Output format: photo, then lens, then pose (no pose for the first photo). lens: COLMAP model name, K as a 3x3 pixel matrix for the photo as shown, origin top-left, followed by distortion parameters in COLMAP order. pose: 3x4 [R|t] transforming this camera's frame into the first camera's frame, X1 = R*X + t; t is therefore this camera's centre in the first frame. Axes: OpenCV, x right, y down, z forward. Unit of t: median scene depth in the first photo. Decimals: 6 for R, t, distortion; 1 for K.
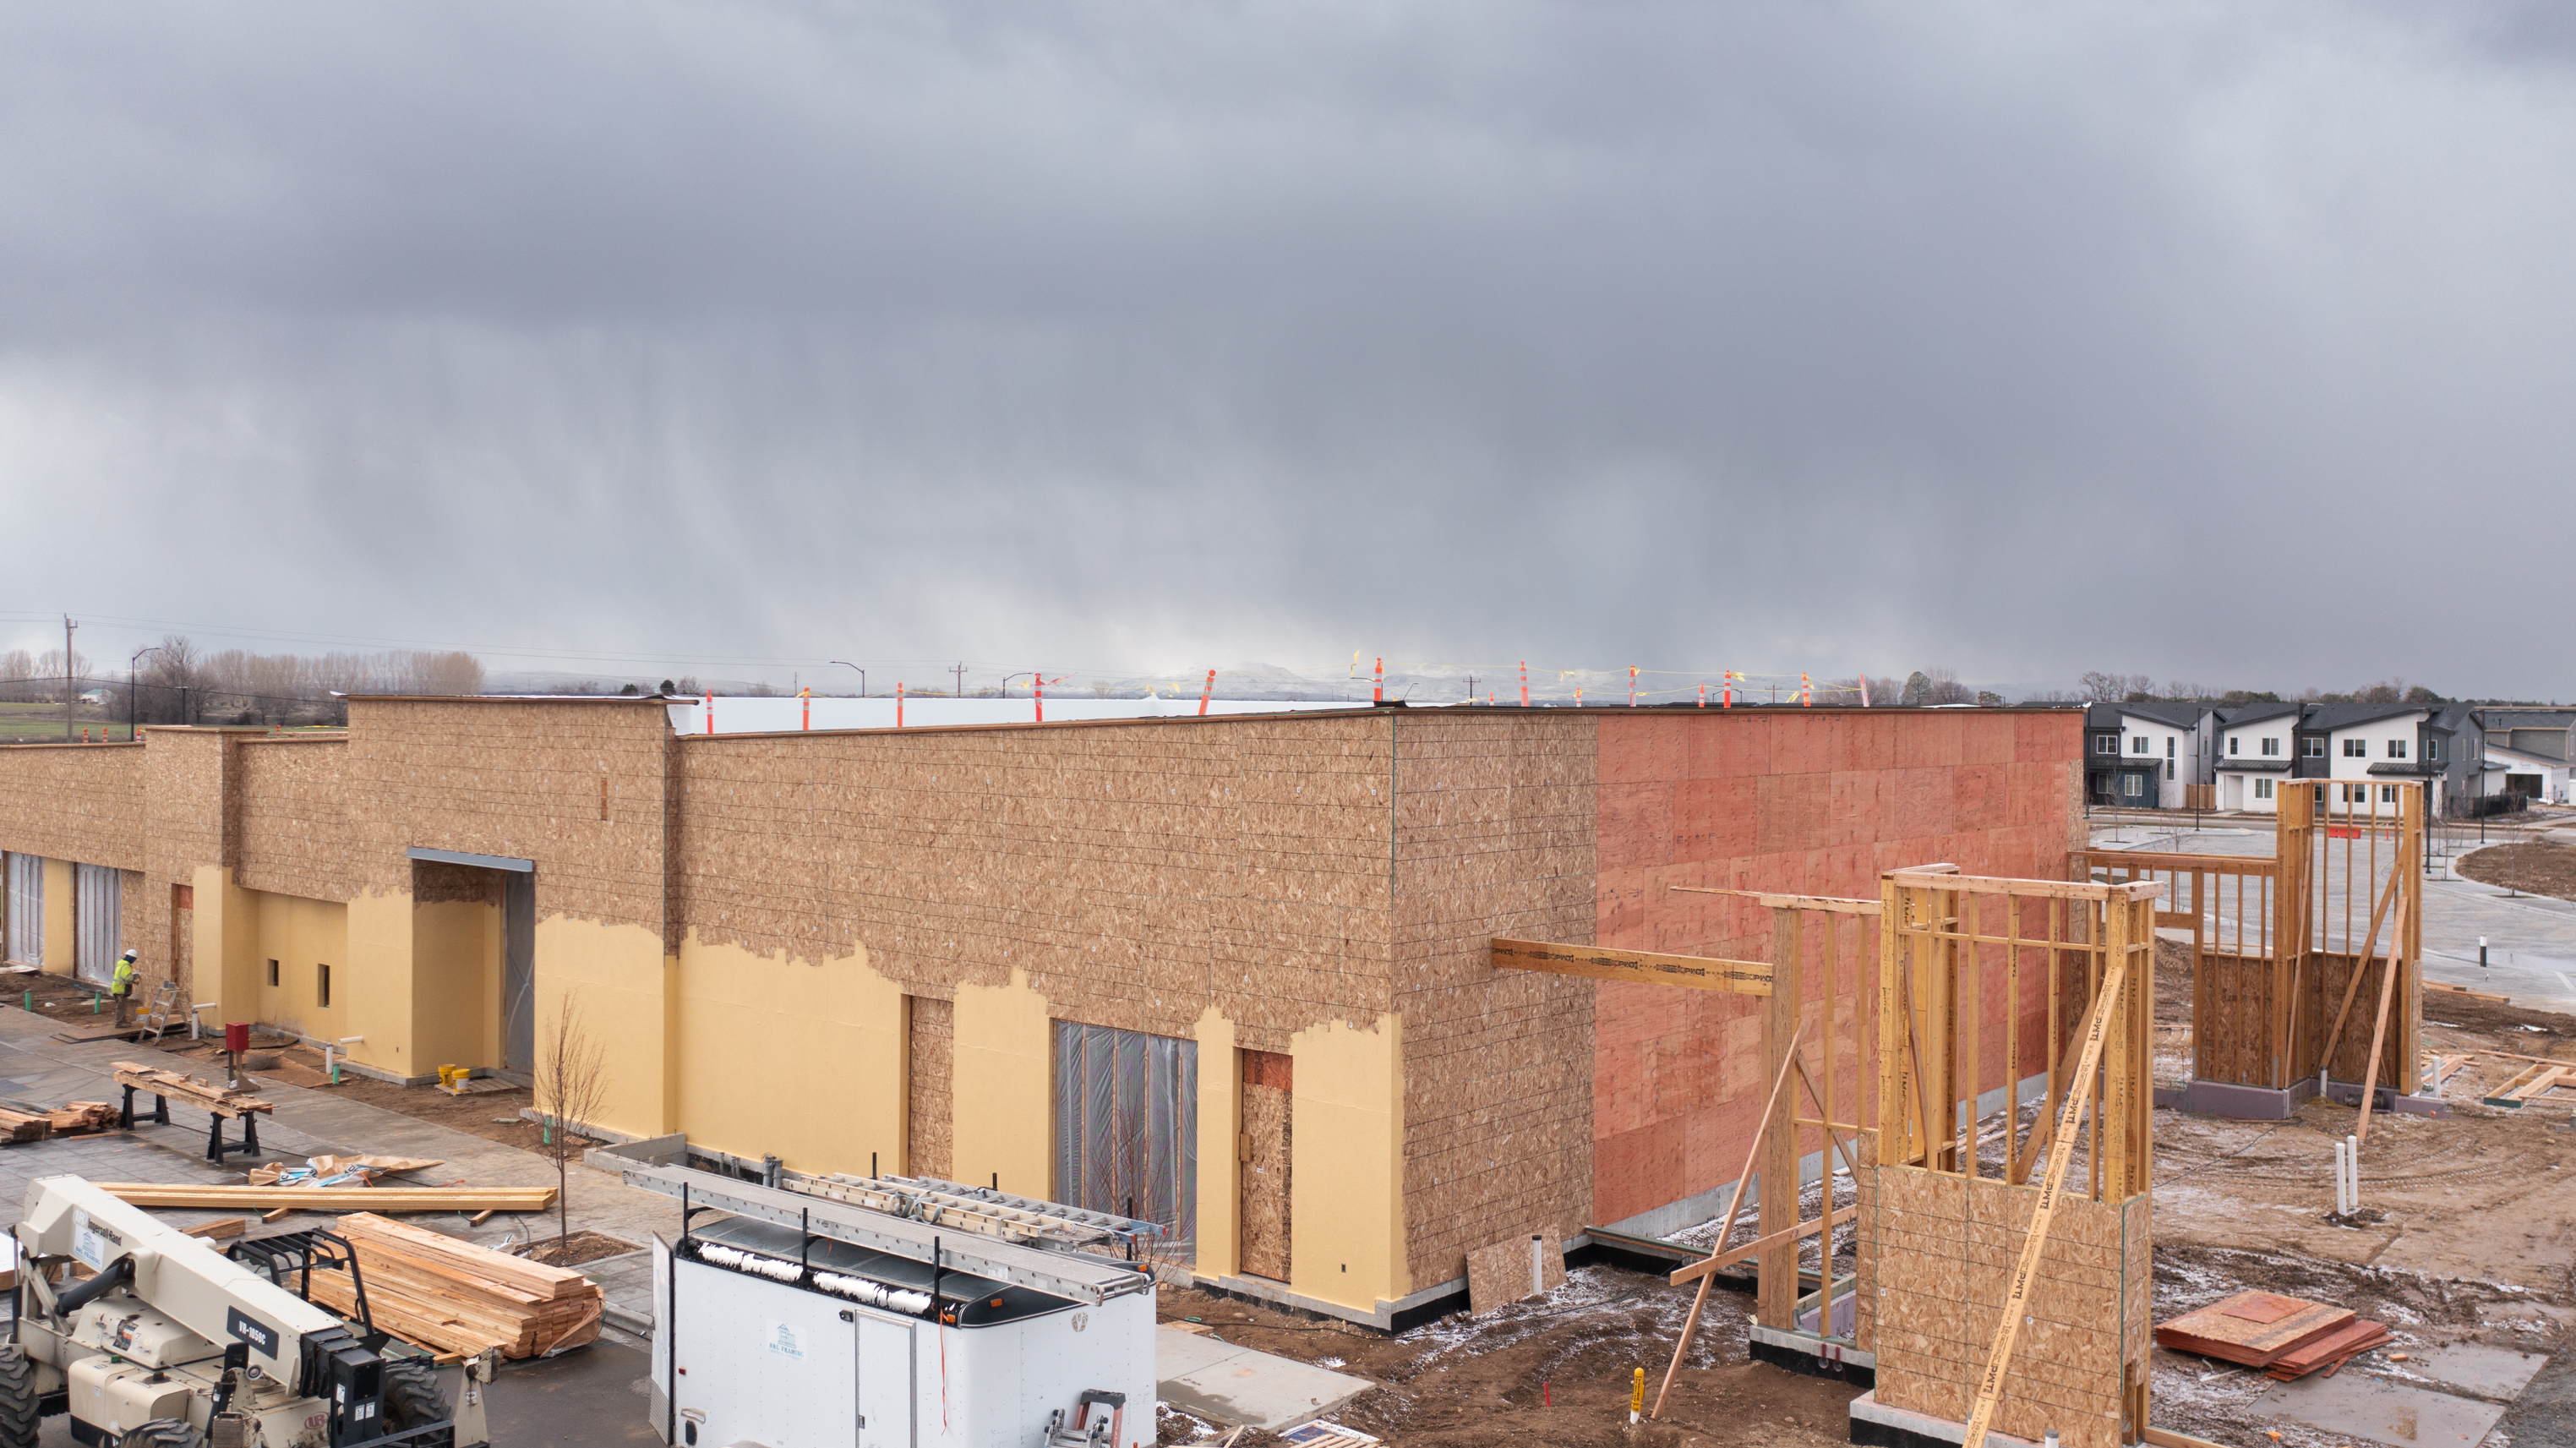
lens RADIAL K [[2067.7, 0, 1217.6], [0, 2067.7, 729.5], [0, 0, 1]] dist [0.007235, 0.004606]
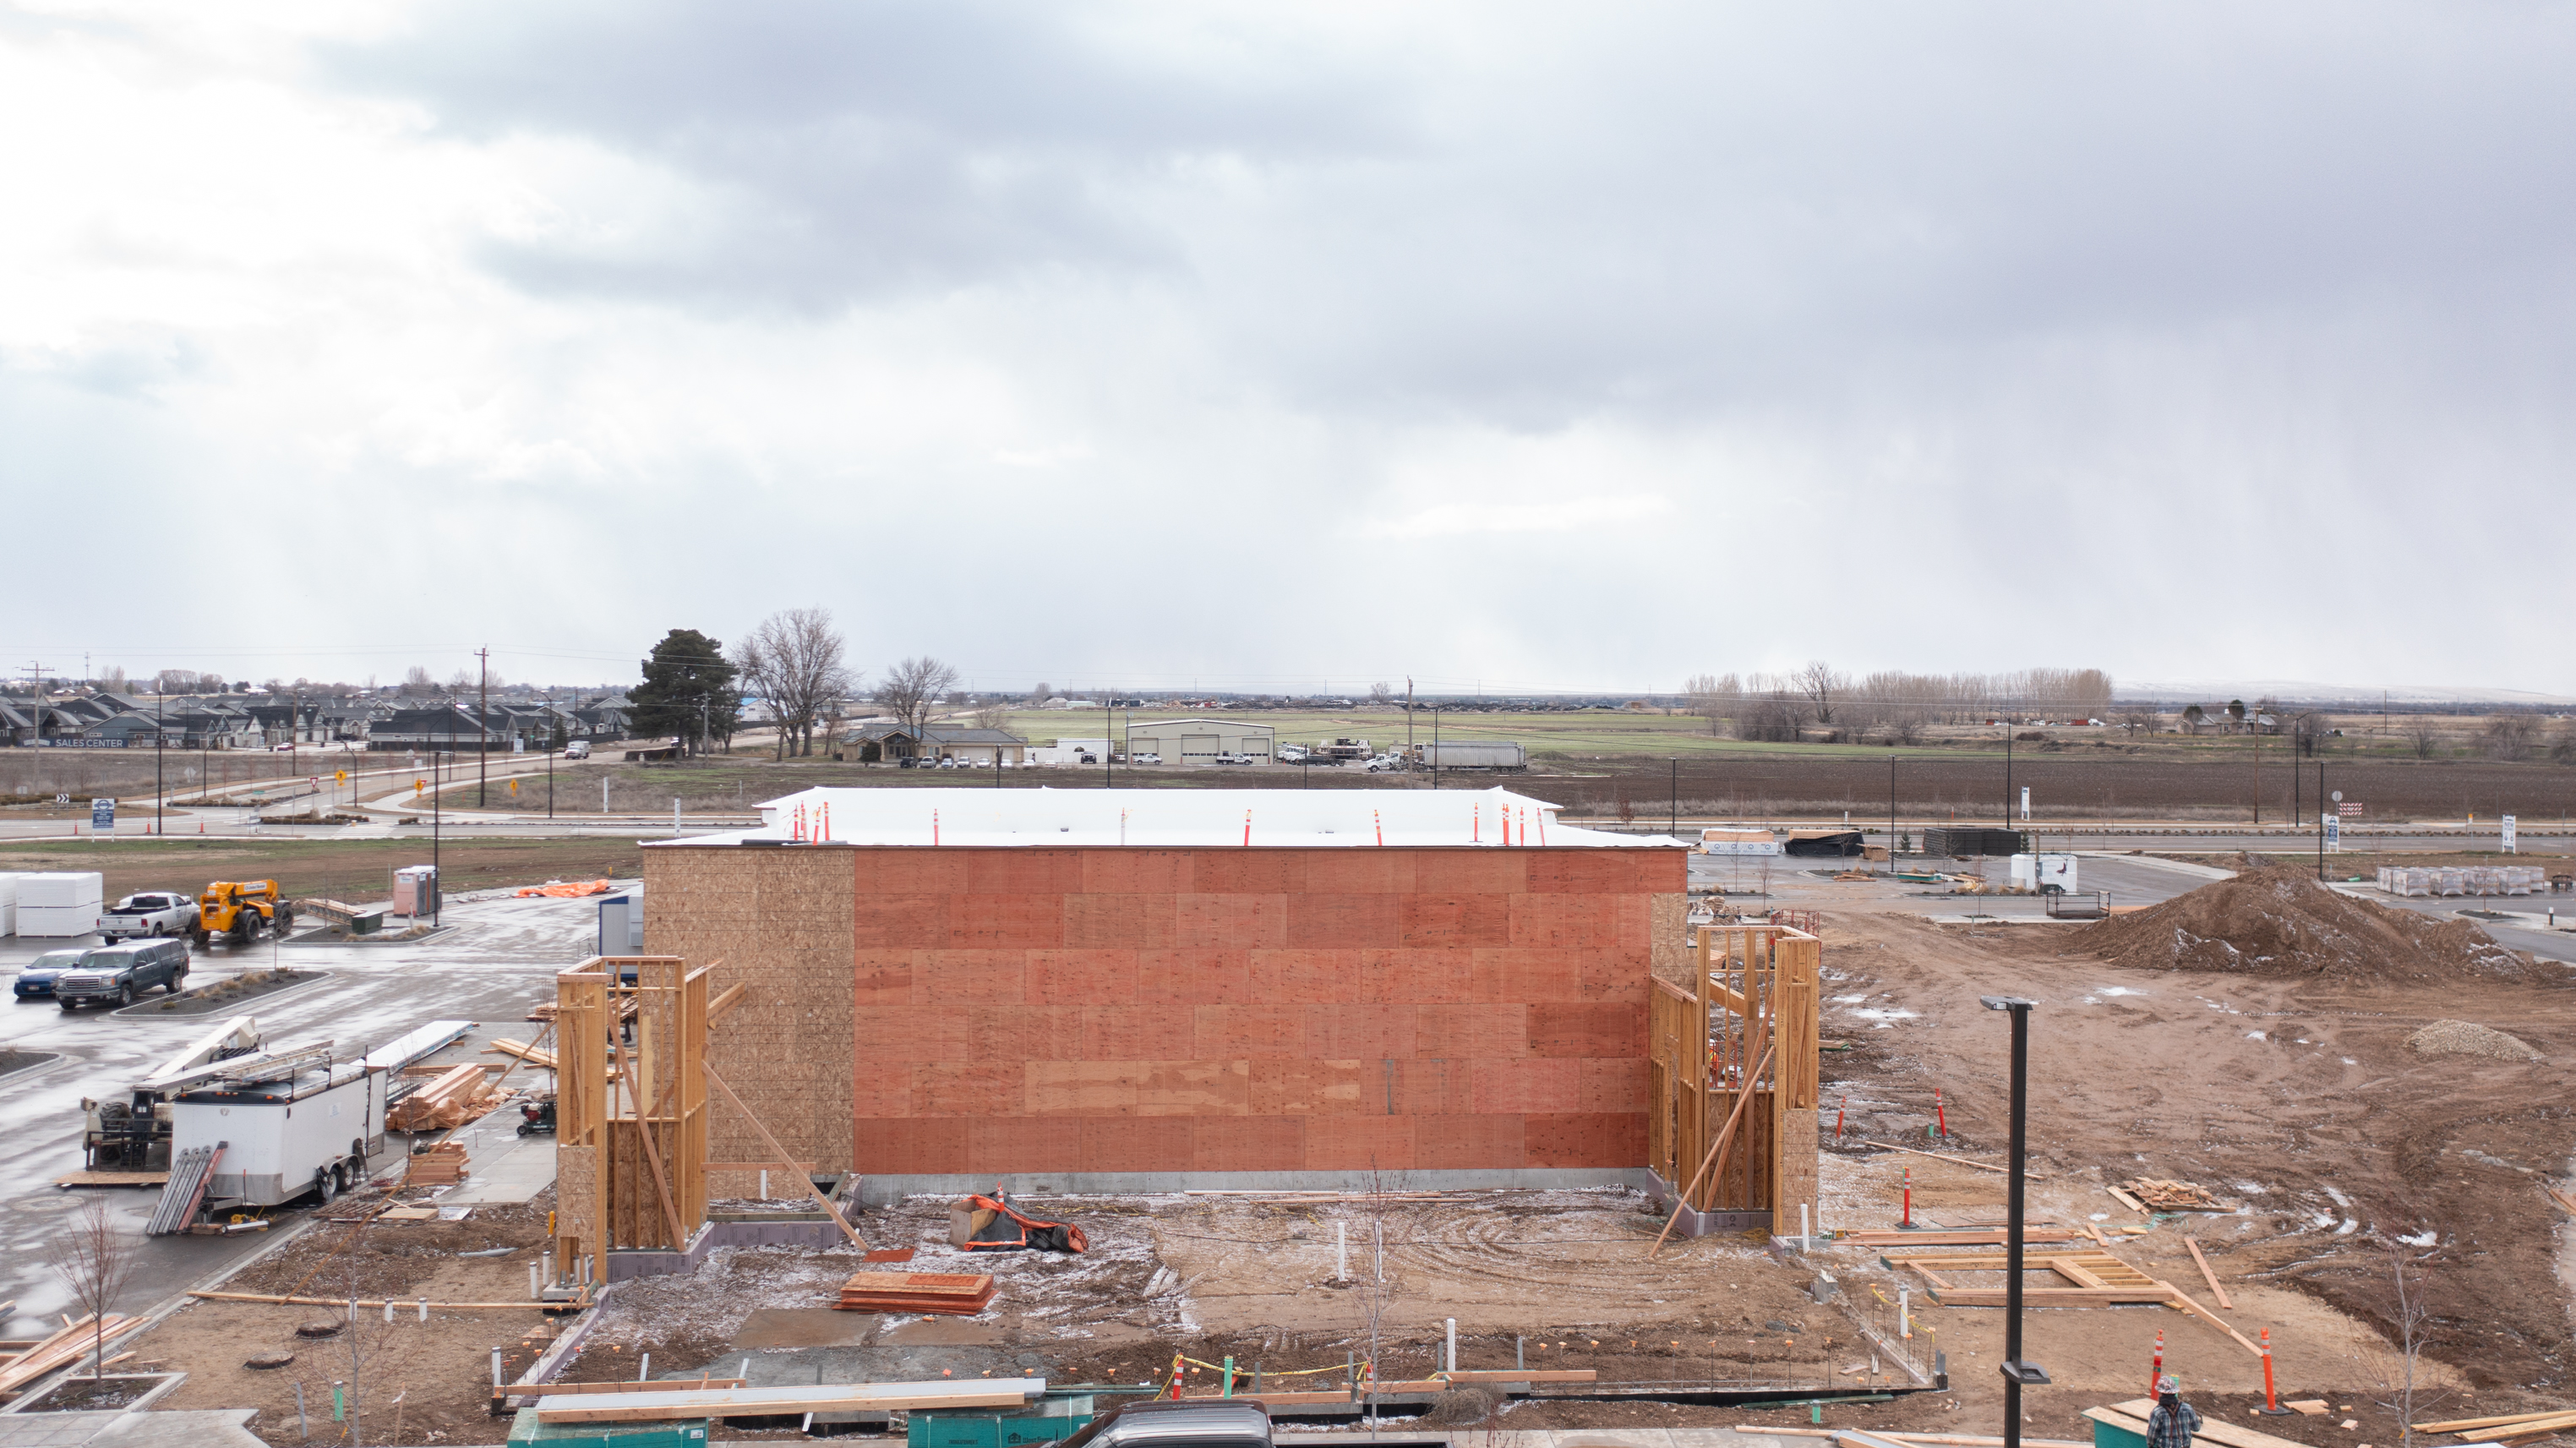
lens RADIAL K [[2067.7, 0, 1217.6], [0, 2067.7, 729.5], [0, 0, 1]] dist [0.007235, 0.004606]
pose [[0.728779, 0.007649, -0.684706, 1.436627], [-0.014267, 0.999890, -0.004015, -0.094471], [0.684600, 0.012695, 0.728809, 0.031845]]
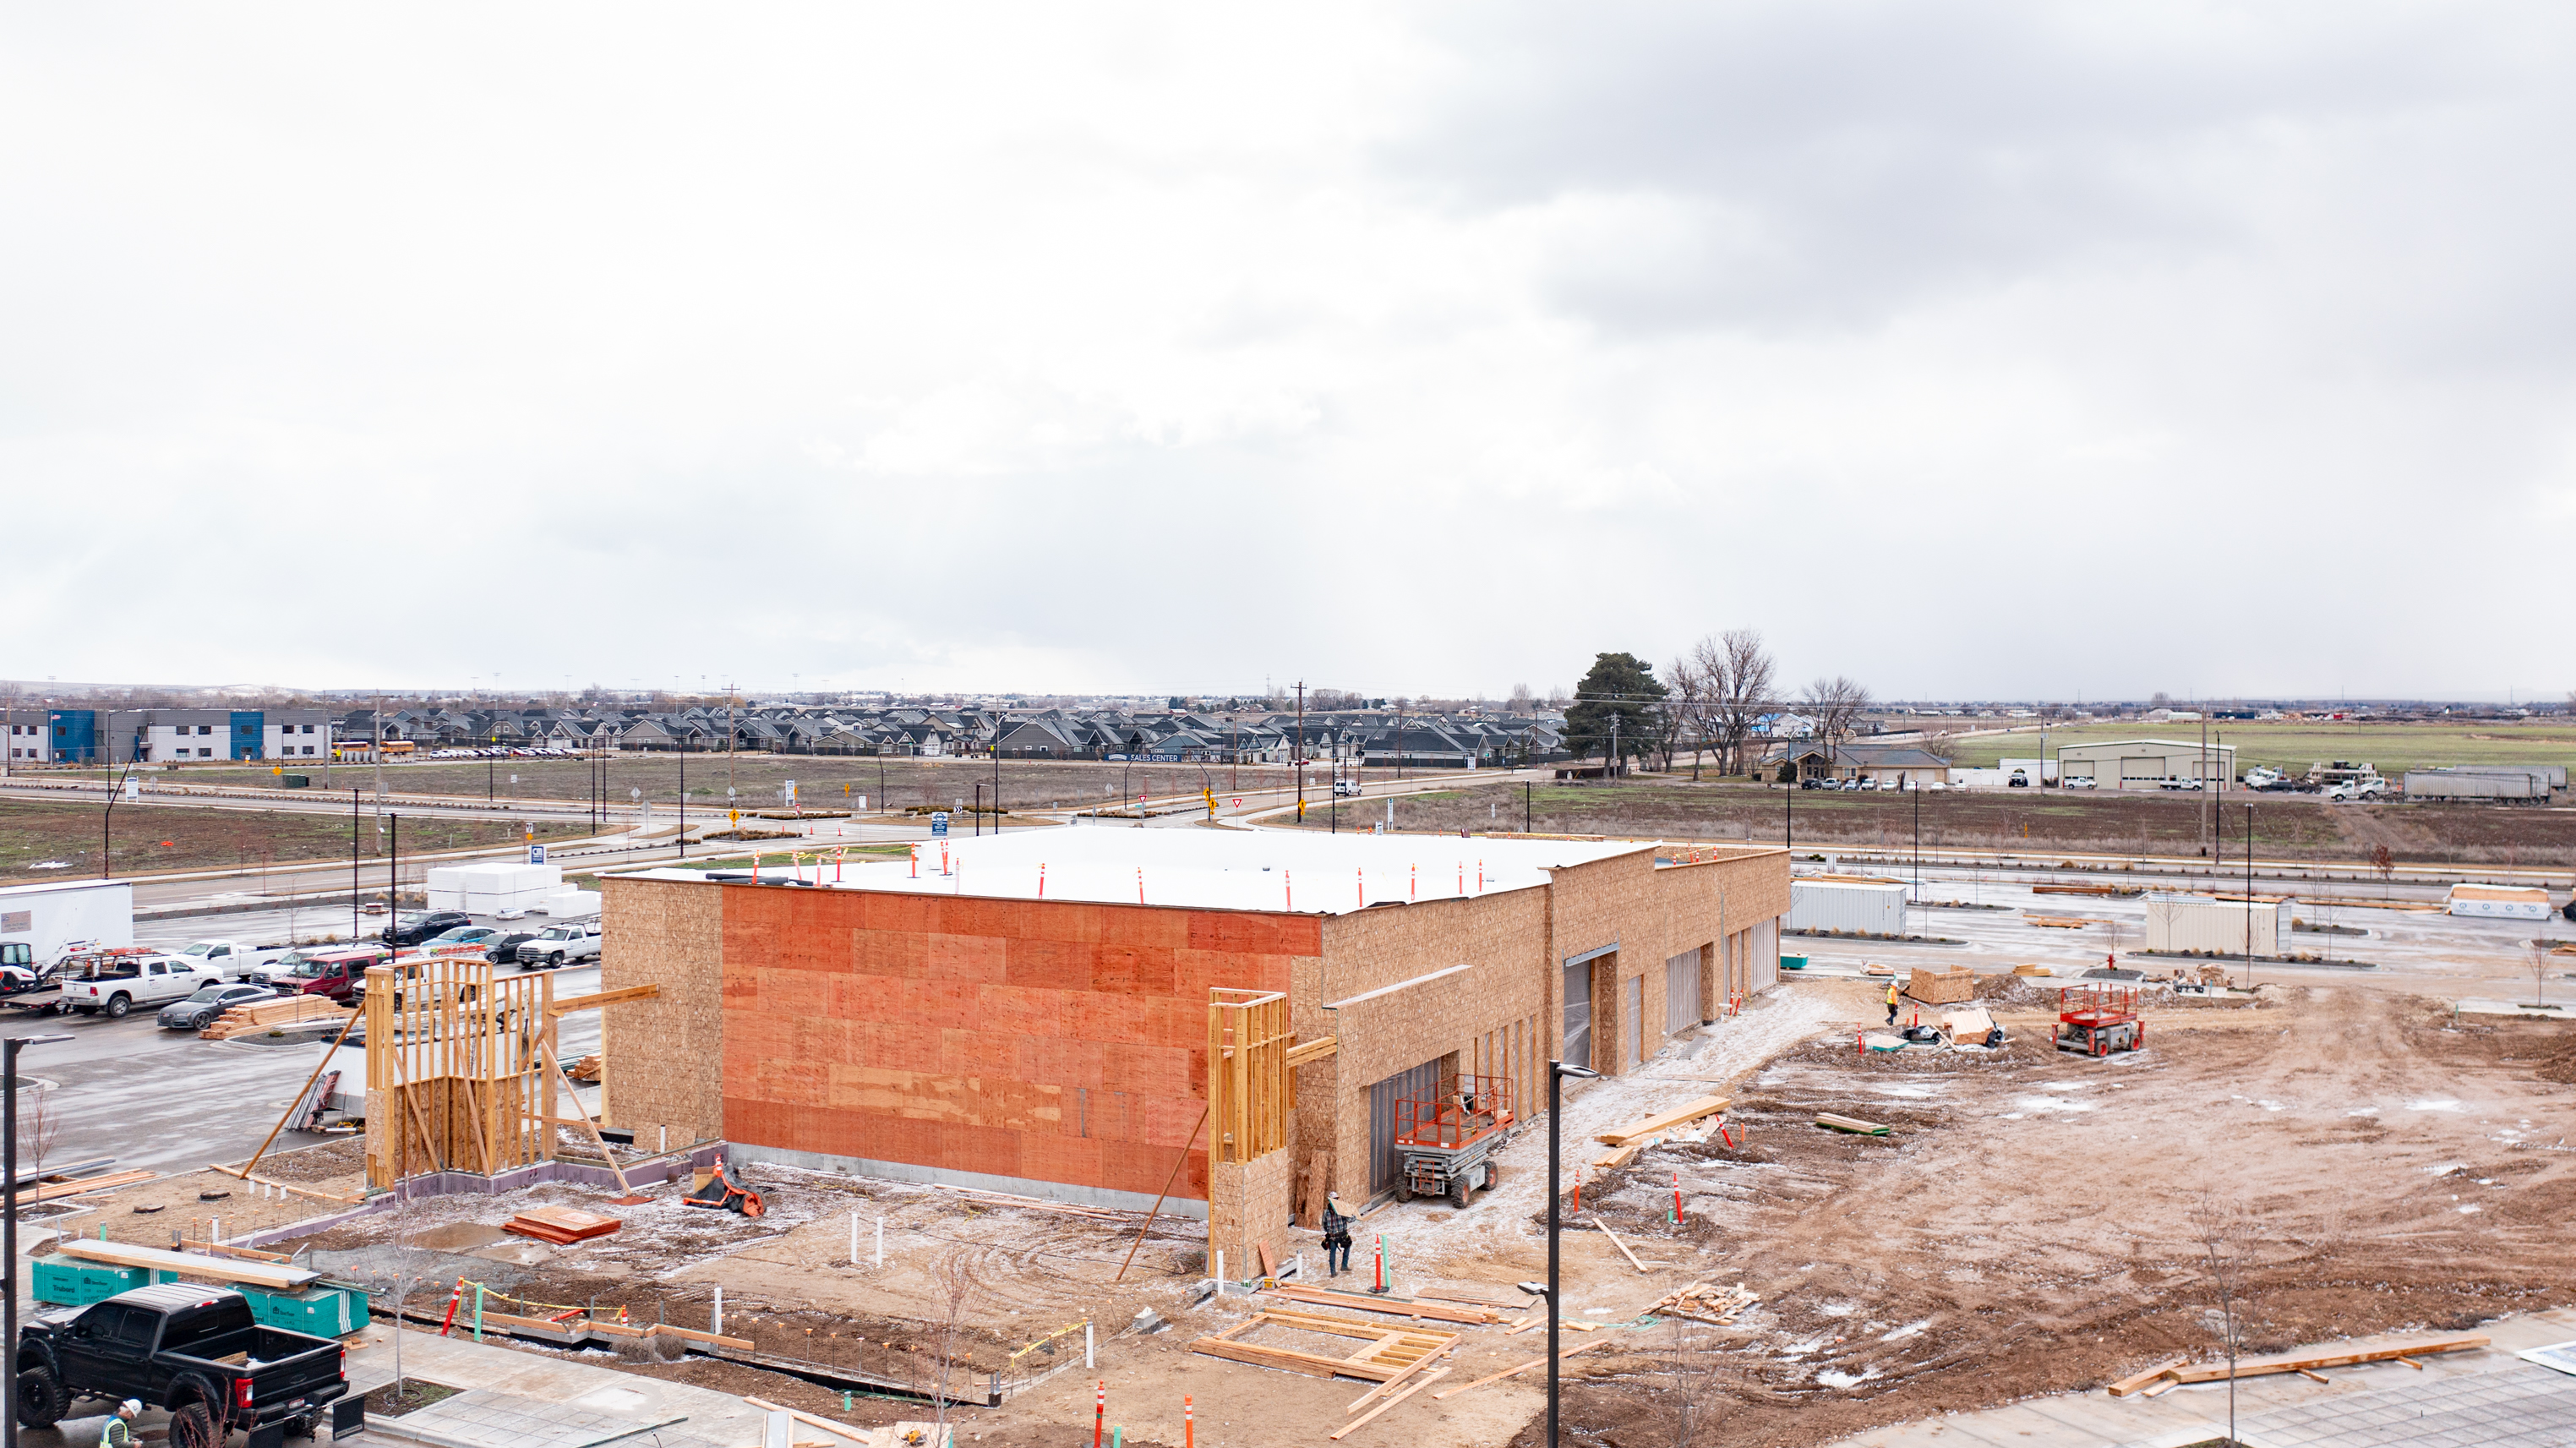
lens RADIAL K [[2096.7, 0, 1306.5], [0, 2096.7, 707.6], [0, 0, 1]] dist [-0.043461, 0.131364]
pose [[0.275421, -0.004697, -0.961312, 2.250162], [-0.016012, 0.999827, -0.009472, -0.166602], [0.961190, 0.018001, 0.275298, 0.958655]]
